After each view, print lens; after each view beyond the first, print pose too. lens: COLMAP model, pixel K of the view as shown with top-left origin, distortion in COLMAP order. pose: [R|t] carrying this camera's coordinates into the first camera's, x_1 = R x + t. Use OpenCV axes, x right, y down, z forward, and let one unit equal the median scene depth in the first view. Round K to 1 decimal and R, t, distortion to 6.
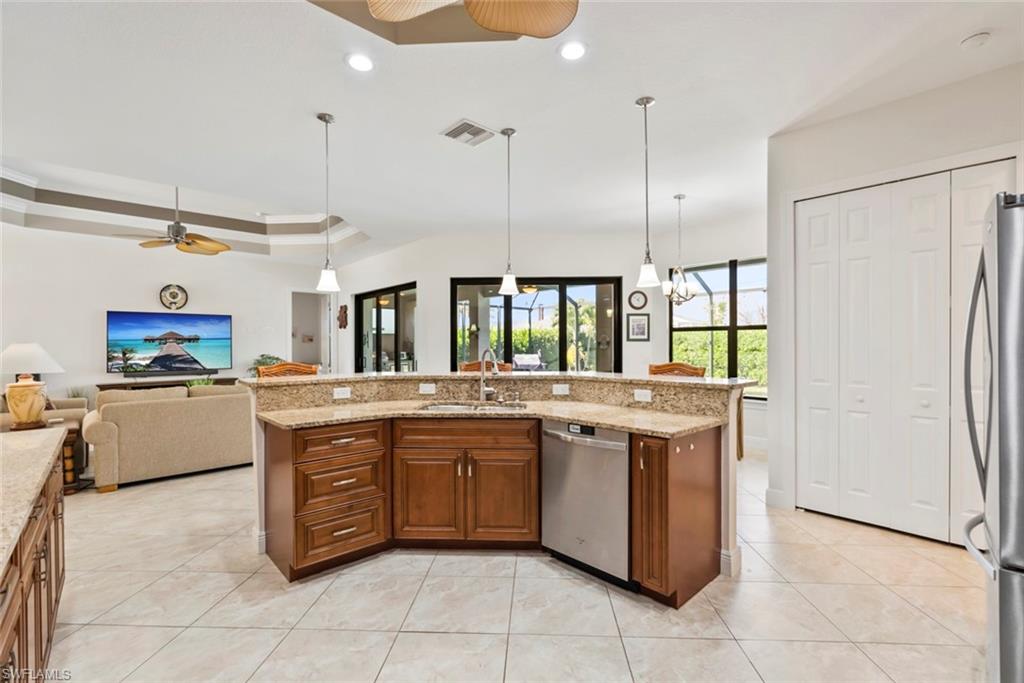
lens RADIAL K [[447.5, 0, 517.3], [0, 447.5, 347.1], [0, 0, 1]] dist [-0.000286, 0.000013]
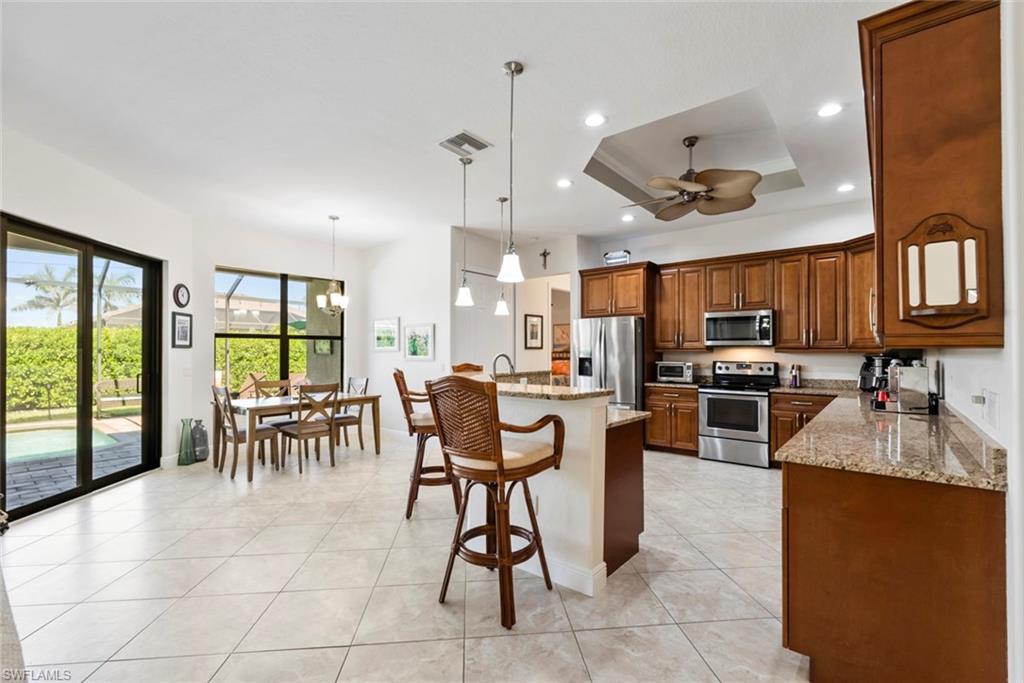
lens RADIAL K [[452.0, 0, 518.3], [0, 452.0, 347.9], [0, 0, 1]] dist [0.000065, 0.000055]
pose [[-0.141328, 0.015128, 0.989847, -0.664678], [0.007810, 0.999869, -0.014166, 0.002383], [-0.989932, 0.005729, -0.141428, 0.596812]]
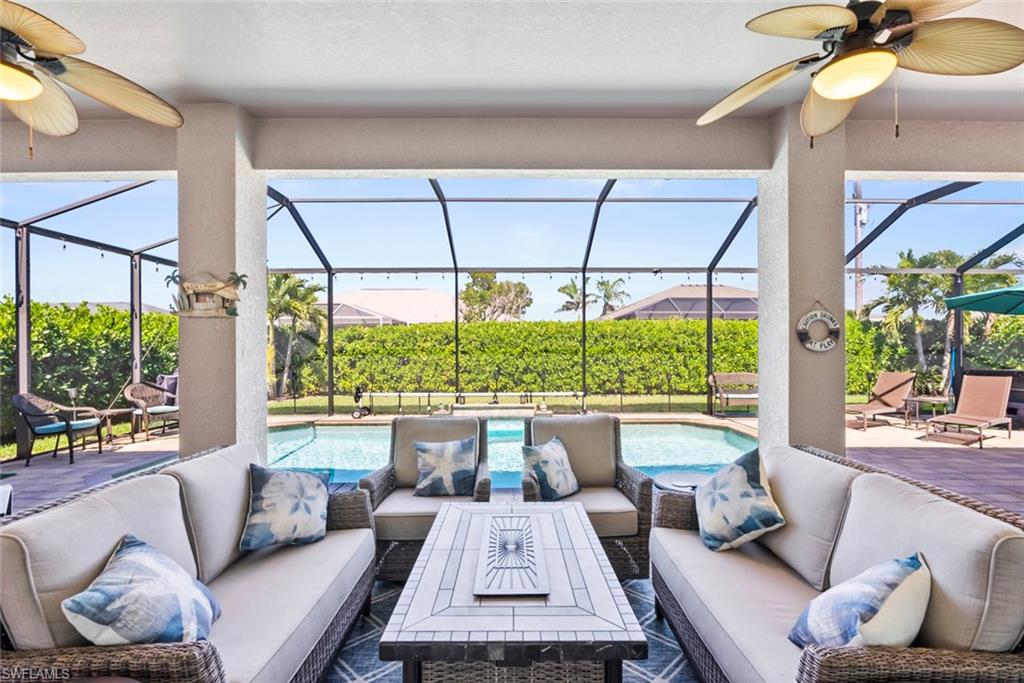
lens RADIAL K [[454.1, 0, 516.7], [0, 454.1, 343.0], [0, 0, 1]] dist [0.001326, 0.000120]
pose [[0.669667, 0.007189, 0.742627, -0.346297], [0.003341, 0.999914, -0.012693, 0.004082], [-0.742654, 0.010982, 0.669585, 1.382290]]
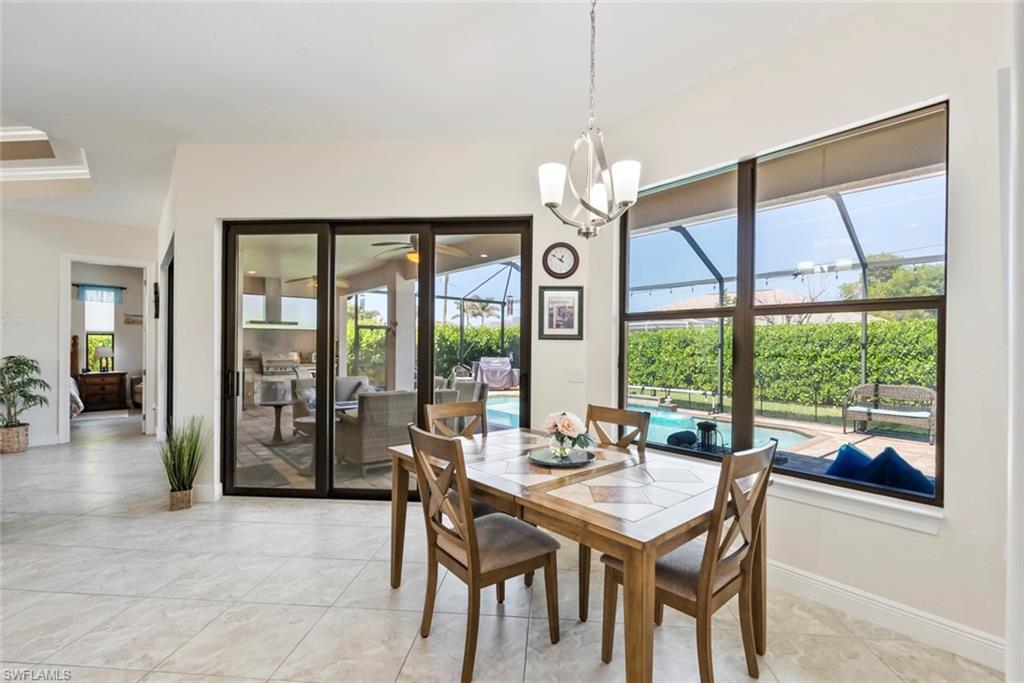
lens RADIAL K [[452.0, 0, 518.3], [0, 452.0, 347.9], [0, 0, 1]] dist [0.000065, 0.000055]
pose [[0.999482, 0.014564, -0.028699, 0.265279], [-0.014574, 0.999894, -0.000136, -0.003351], [0.028694, 0.000554, 0.999588, 0.533952]]
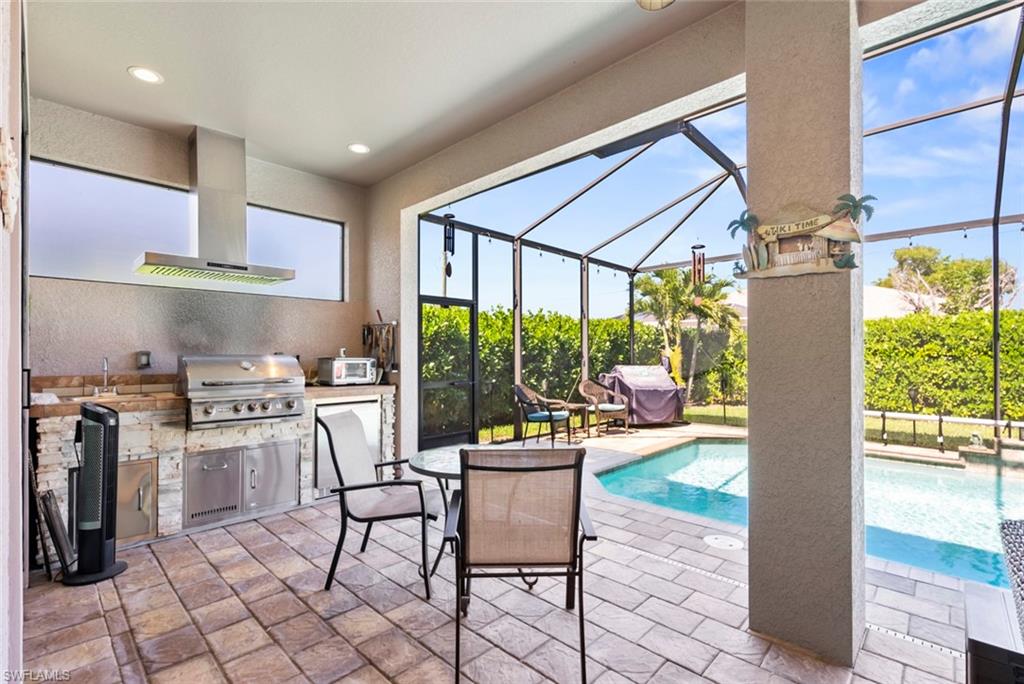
lens RADIAL K [[461.3, 0, 510.8], [0, 461.3, 352.5], [0, 0, 1]] dist [-0.000387, 0.007410]
pose [[0.997403, 0.007445, 0.071633, -0.425258], [-0.006935, 0.999949, -0.007366, 0.025789], [-0.071684, 0.006850, 0.997404, 1.669679]]
